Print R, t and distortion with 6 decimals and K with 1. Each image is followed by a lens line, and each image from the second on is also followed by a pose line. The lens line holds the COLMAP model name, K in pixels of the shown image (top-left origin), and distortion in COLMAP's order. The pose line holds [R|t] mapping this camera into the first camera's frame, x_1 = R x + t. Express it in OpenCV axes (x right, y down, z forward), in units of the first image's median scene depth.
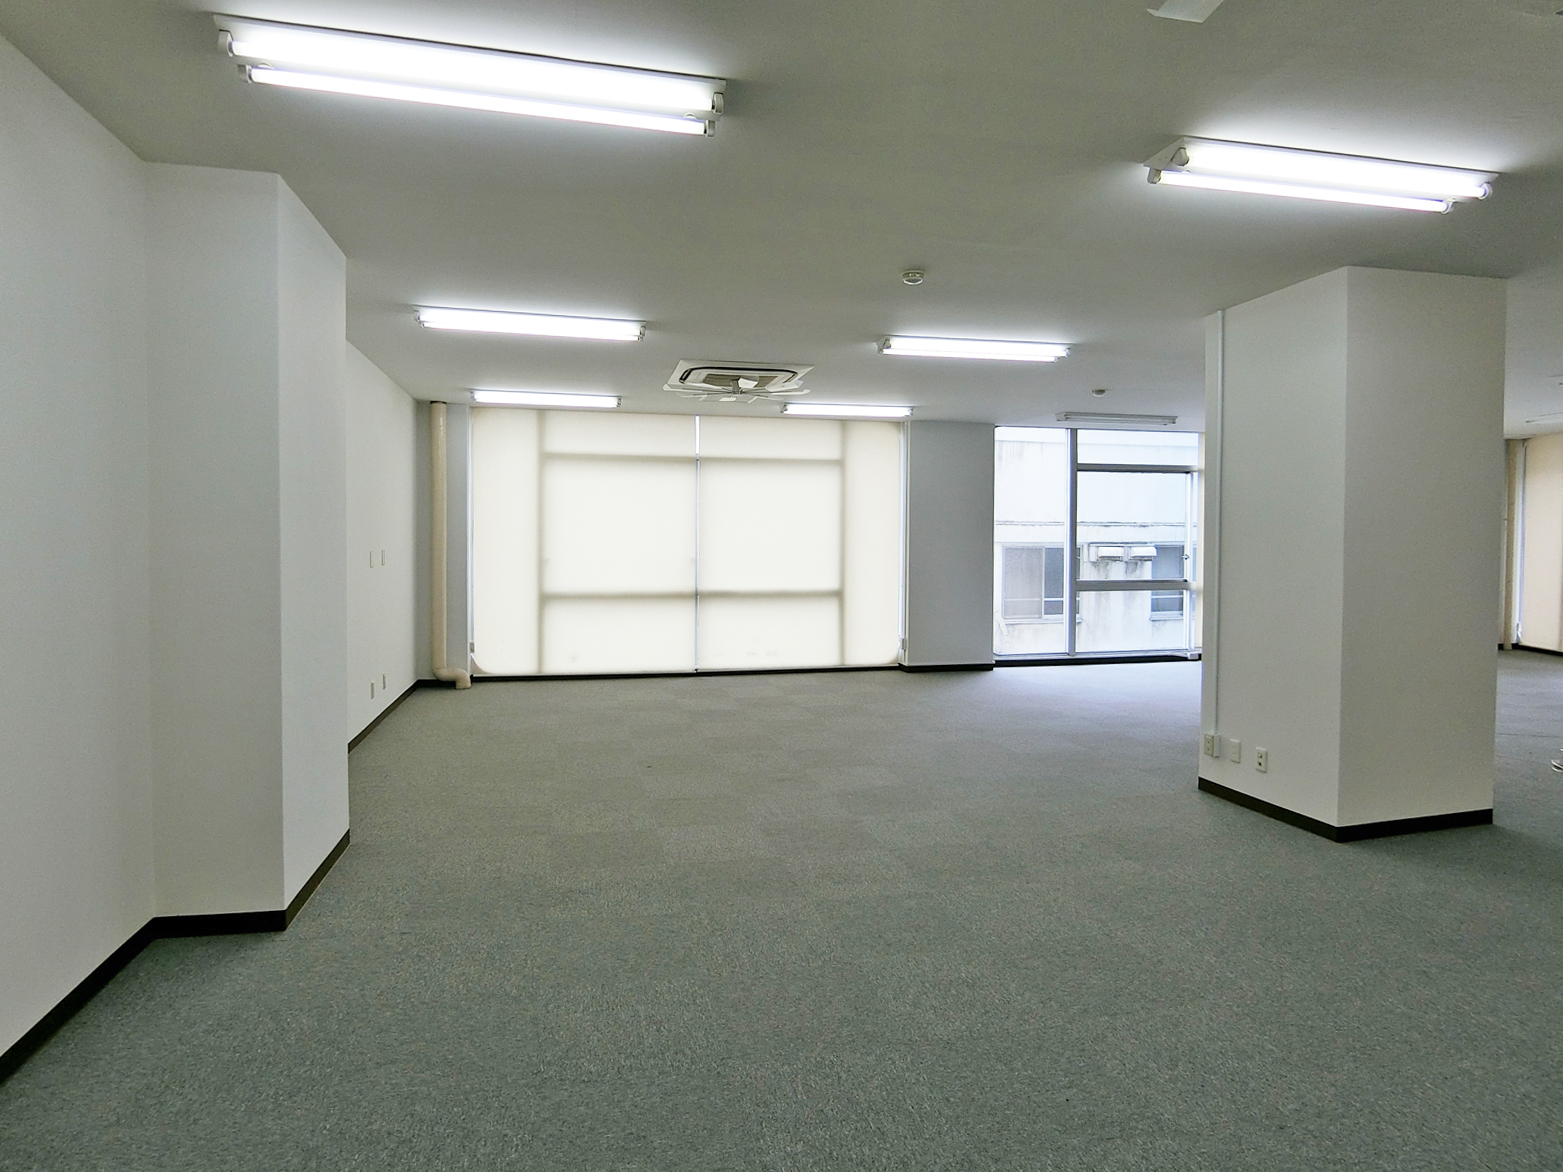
lens RADIAL K [[859.8, 0, 812.5], [0, 859.8, 588.2], [0, 0, 1]] dist [-0.010847, -0.000361]
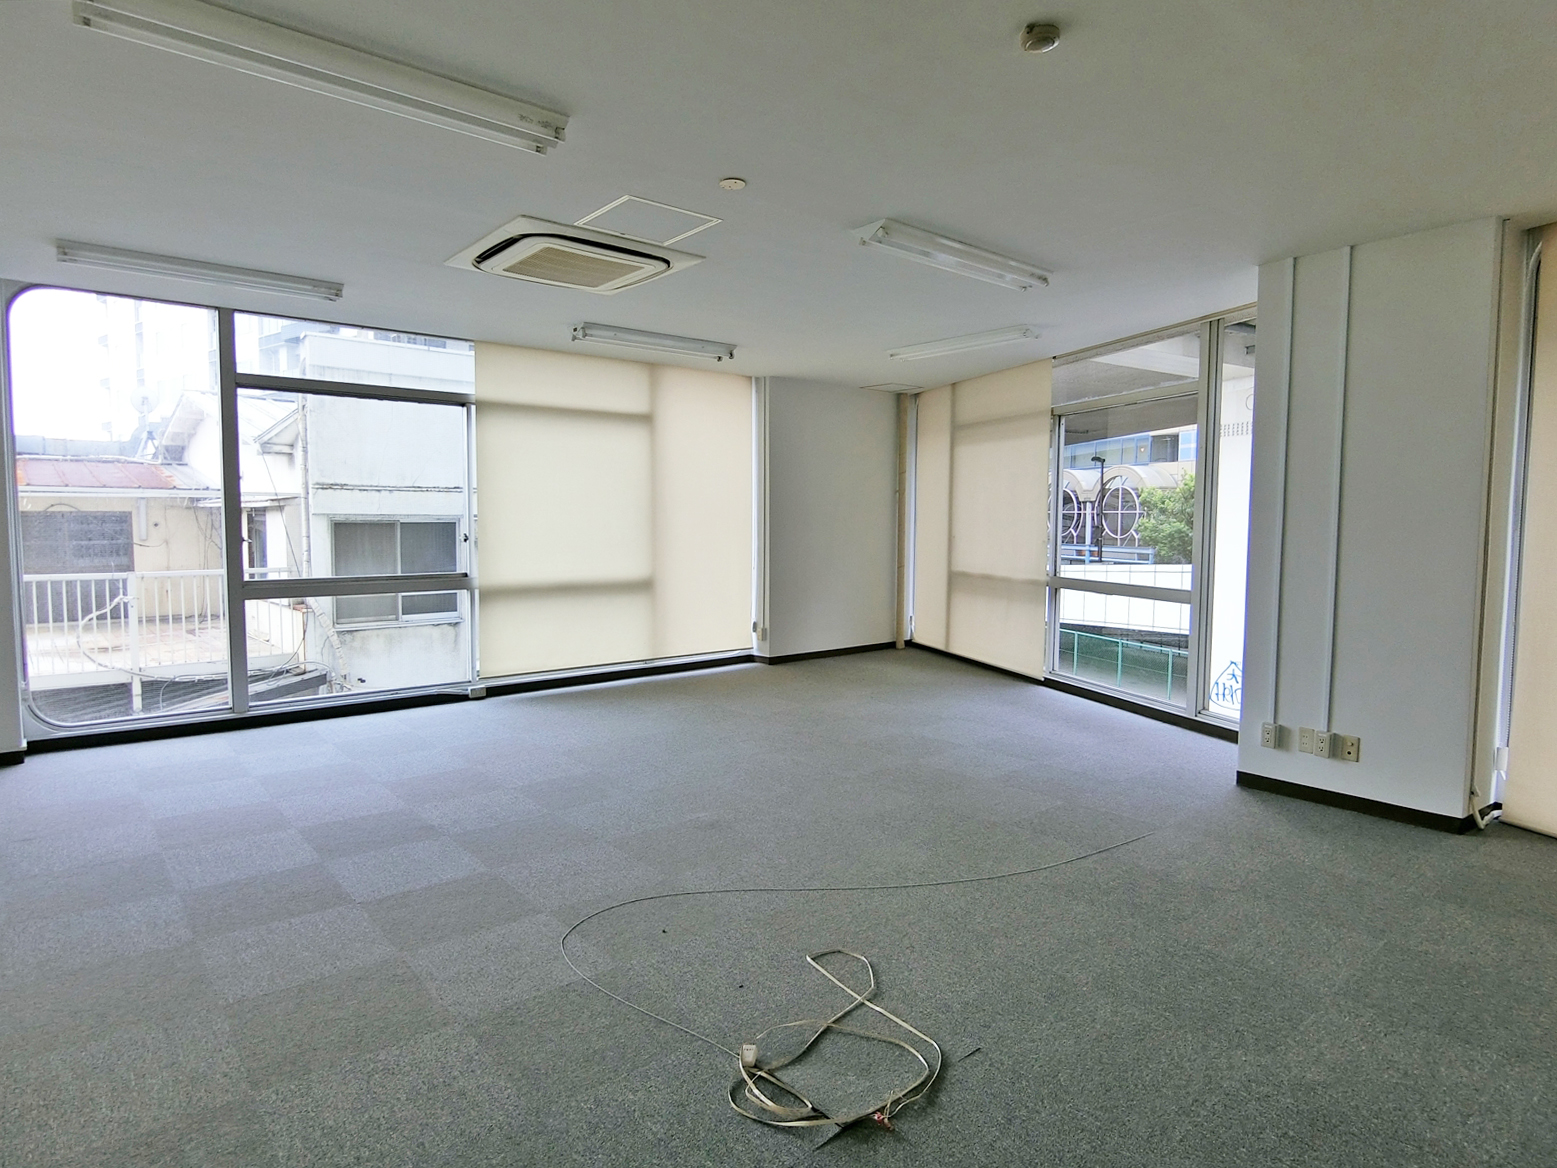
lens RADIAL K [[902.9, 0, 778.5], [0, 902.9, 584.0], [0, 0, 1]] dist [-0.029980, -0.000262]
pose [[0.890738, -0.025852, 0.453781, 0.399653], [0.016066, 0.999548, 0.025408, -0.018109], [-0.454232, -0.015341, 0.890751, 0.351801]]
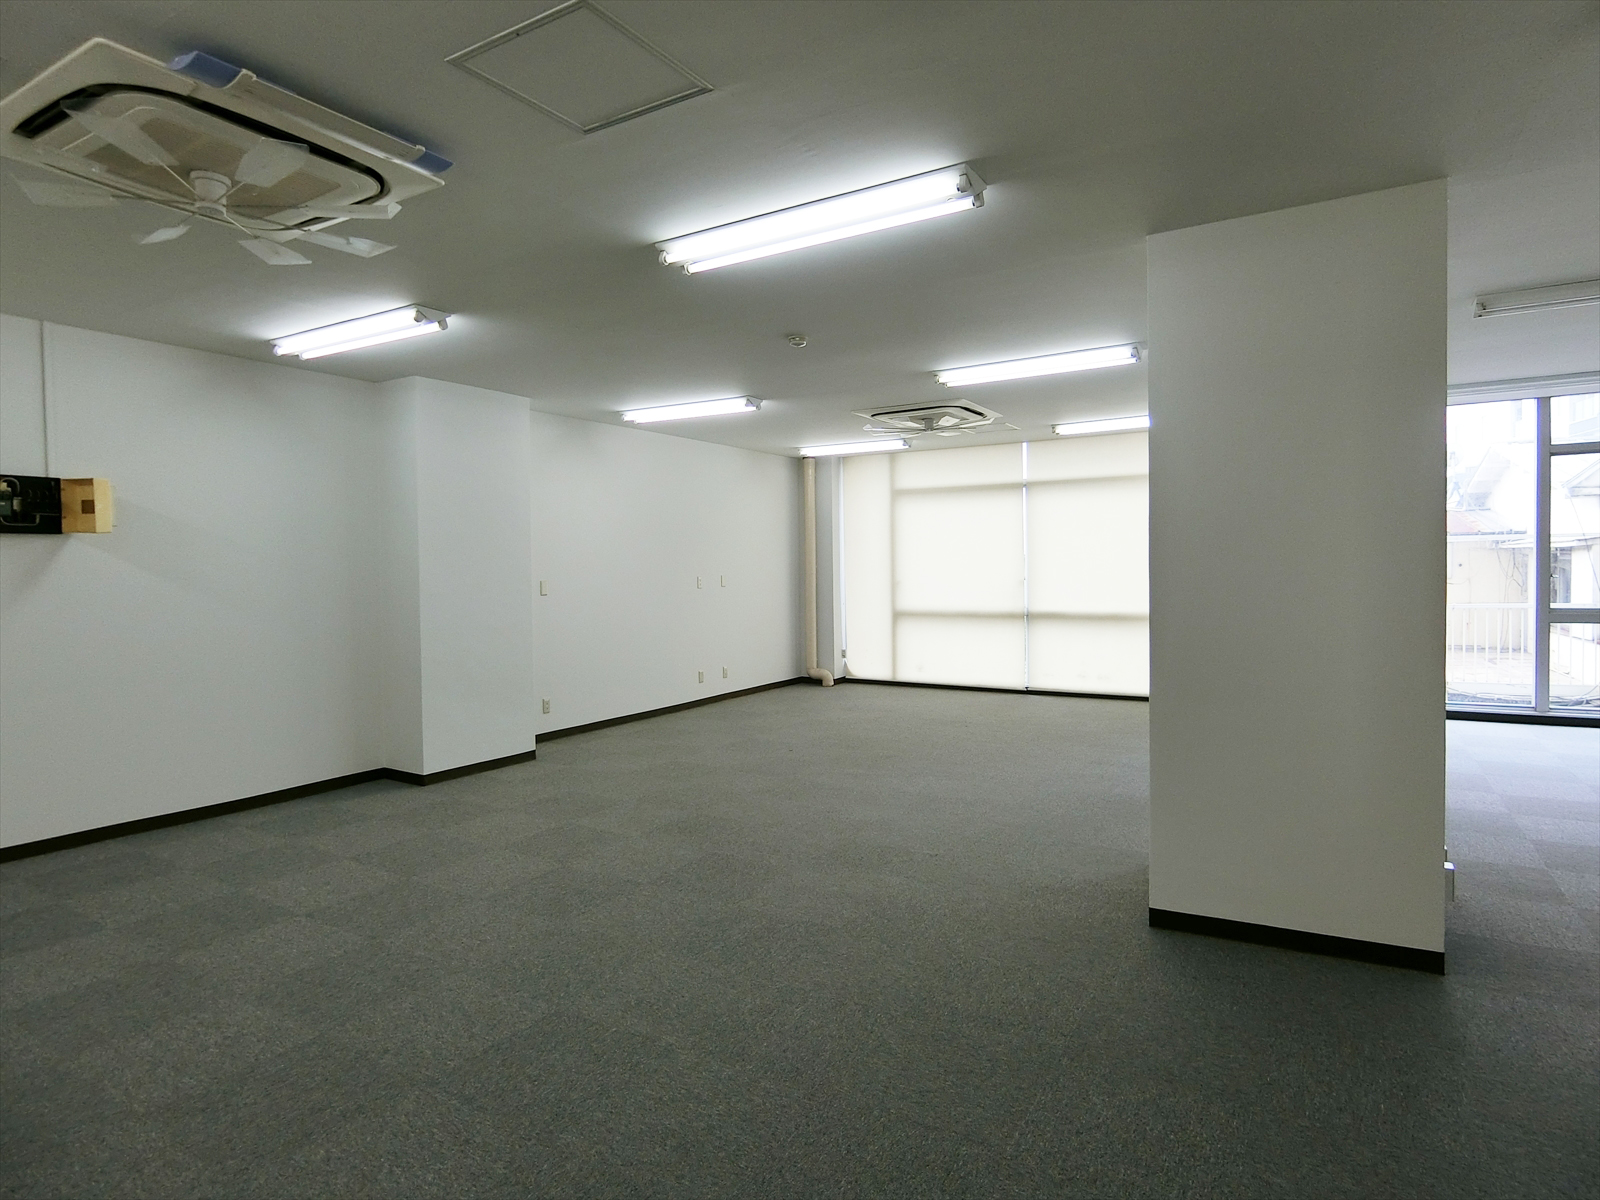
lens RADIAL K [[880.2, 0, 831.7], [0, 880.2, 602.3], [0, 0, 1]] dist [-0.010847, -0.000361]
pose [[0.732170, 0.012741, -0.681003, 0.411305], [-0.016297, 0.999866, 0.001185, -0.005309], [0.680927, 0.010231, 0.732280, 0.066937]]
